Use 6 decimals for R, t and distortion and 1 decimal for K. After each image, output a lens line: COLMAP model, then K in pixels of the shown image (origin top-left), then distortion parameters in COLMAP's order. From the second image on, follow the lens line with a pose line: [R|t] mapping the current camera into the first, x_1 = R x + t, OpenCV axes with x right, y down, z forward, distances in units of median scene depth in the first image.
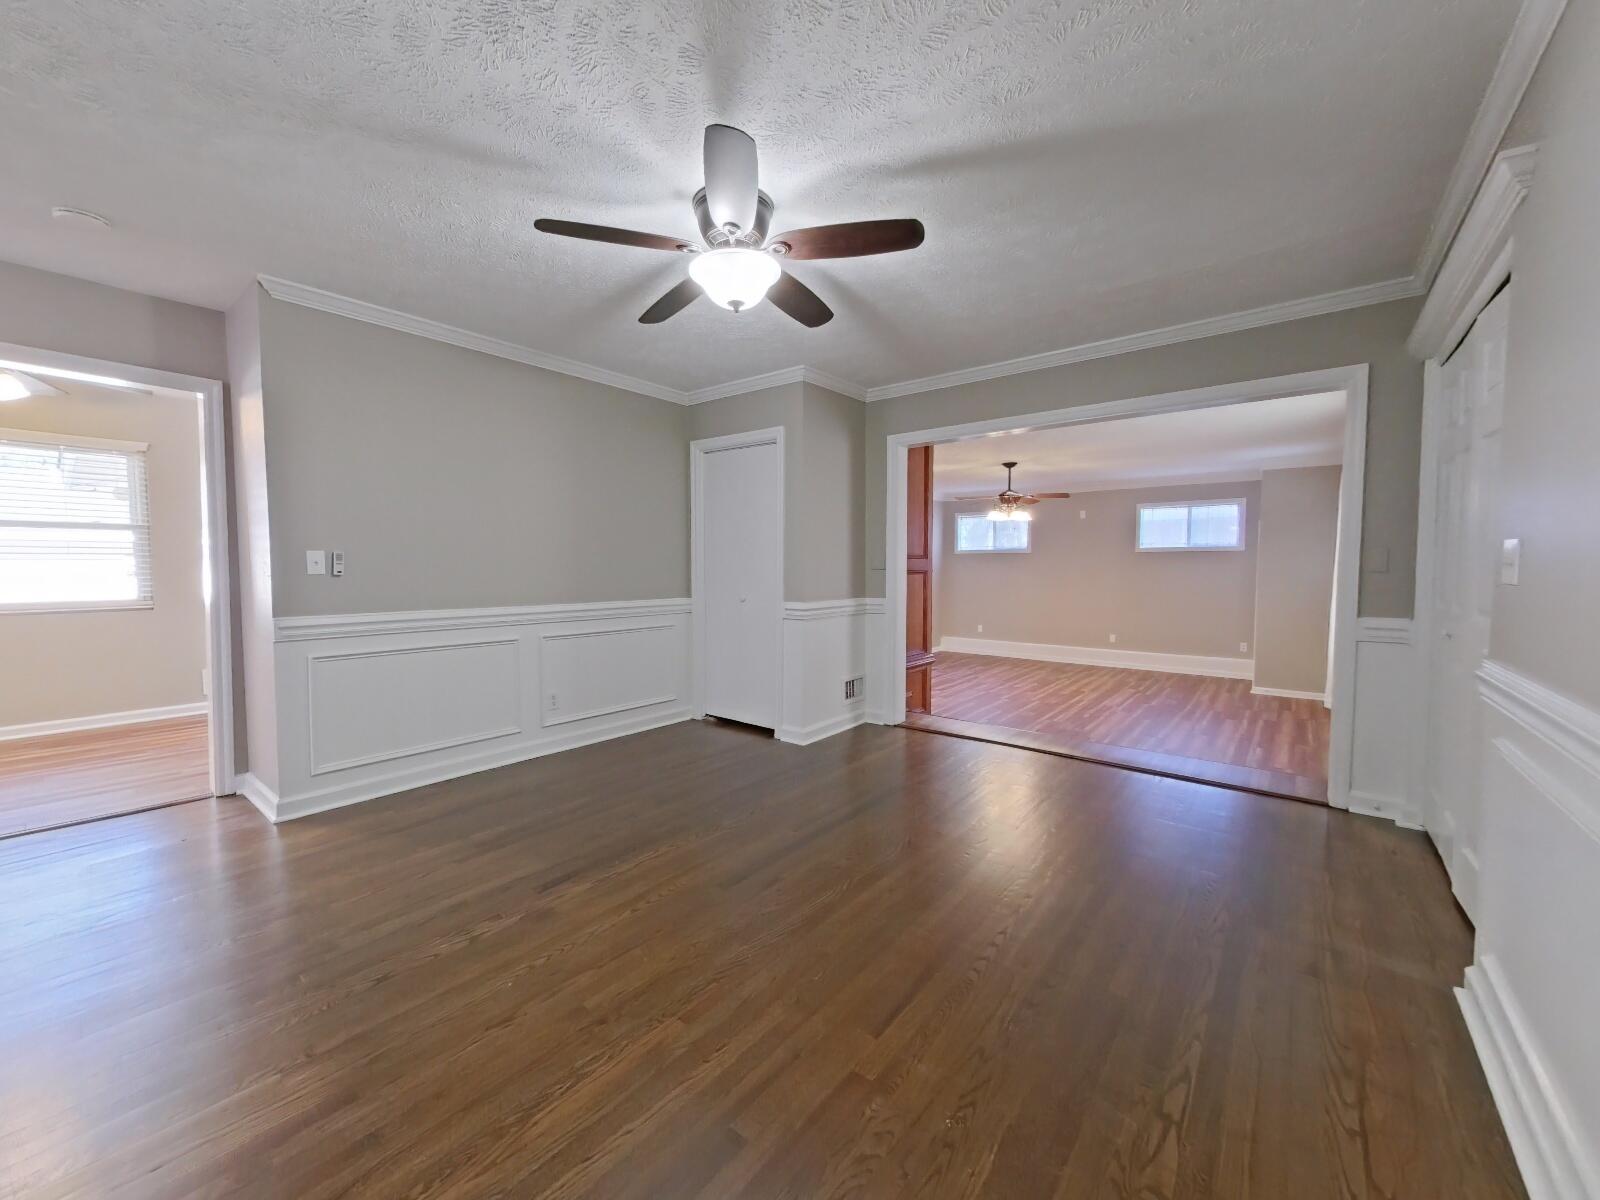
lens RADIAL K [[635.6, 0, 800.3], [0, 635.6, 601.7], [0, 0, 1]] dist [0.000133, 0.000169]
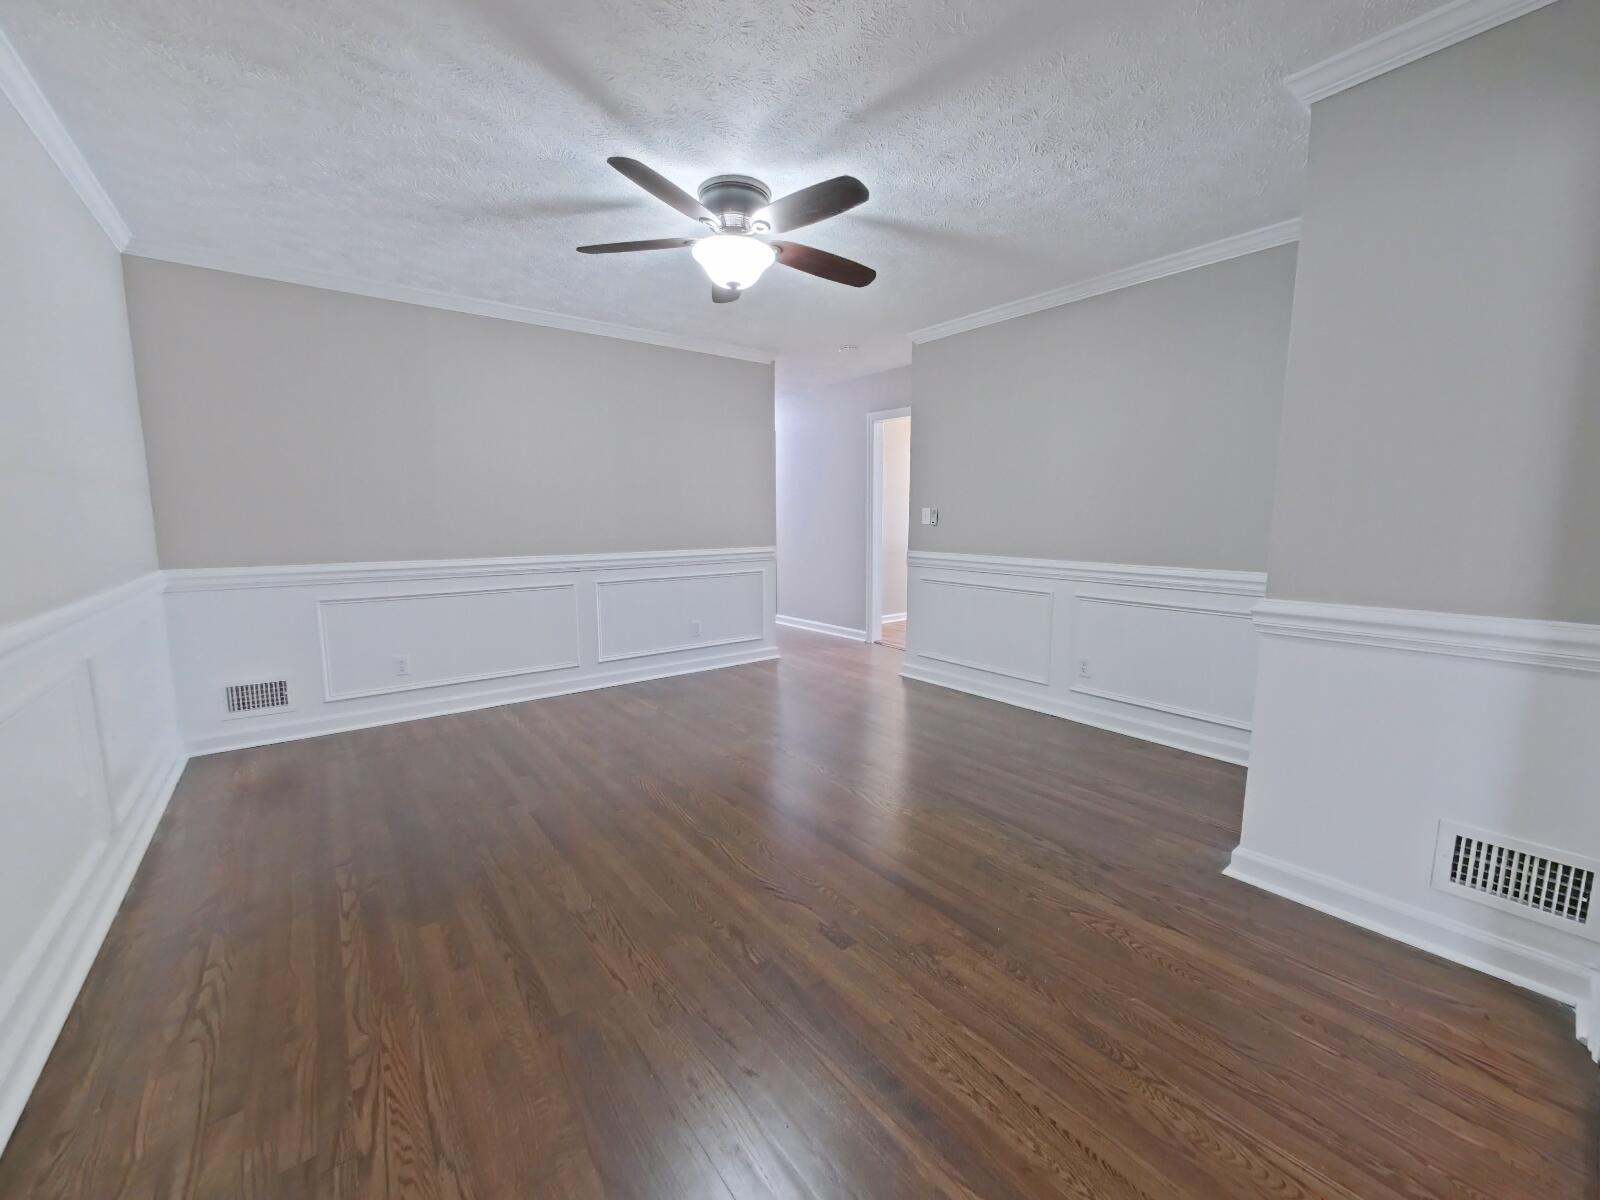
lens RADIAL K [[635.6, 0, 788.8], [0, 635.6, 594.9], [0, 0, 1]] dist [0.000133, 0.000169]
pose [[-0.255979, 0.118340, -0.959412, 0.408820], [-0.051187, 0.989427, 0.135700, -0.033828], [0.965326, 0.083846, -0.247215, 0.566238]]
